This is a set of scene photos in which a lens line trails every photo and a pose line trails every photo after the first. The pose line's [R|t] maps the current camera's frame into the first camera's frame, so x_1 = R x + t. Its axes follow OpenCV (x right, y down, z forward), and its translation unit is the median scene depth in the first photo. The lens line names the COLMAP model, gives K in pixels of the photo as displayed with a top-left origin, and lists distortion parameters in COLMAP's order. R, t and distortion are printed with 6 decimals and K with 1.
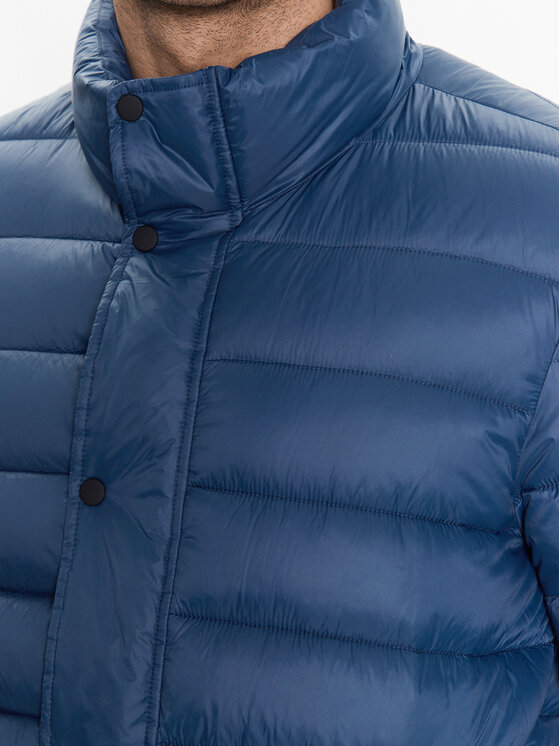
lens RADIAL K [[1810.2, 0, 280.2], [0, 1810.2, 374.0], [0, 0, 1]] dist [0.024365, 0.000000]
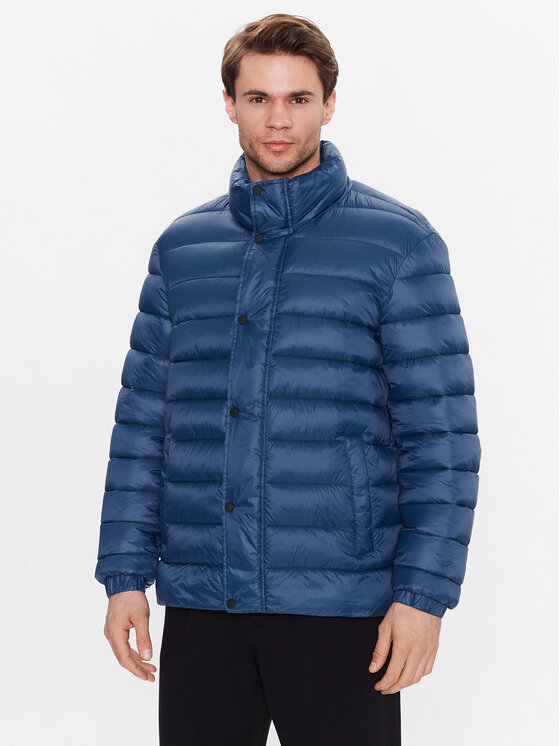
lens RADIAL K [[1487.2, 0, 279.5], [0, 1487.2, 371.0], [0, 0, 1]] dist [-0.160082, 0.000000]
pose [[0.999846, 0.003094, 0.017263, -0.082862], [-0.001253, 0.994407, -0.105613, 0.395227], [-0.017493, 0.105575, 0.994257, -1.370848]]
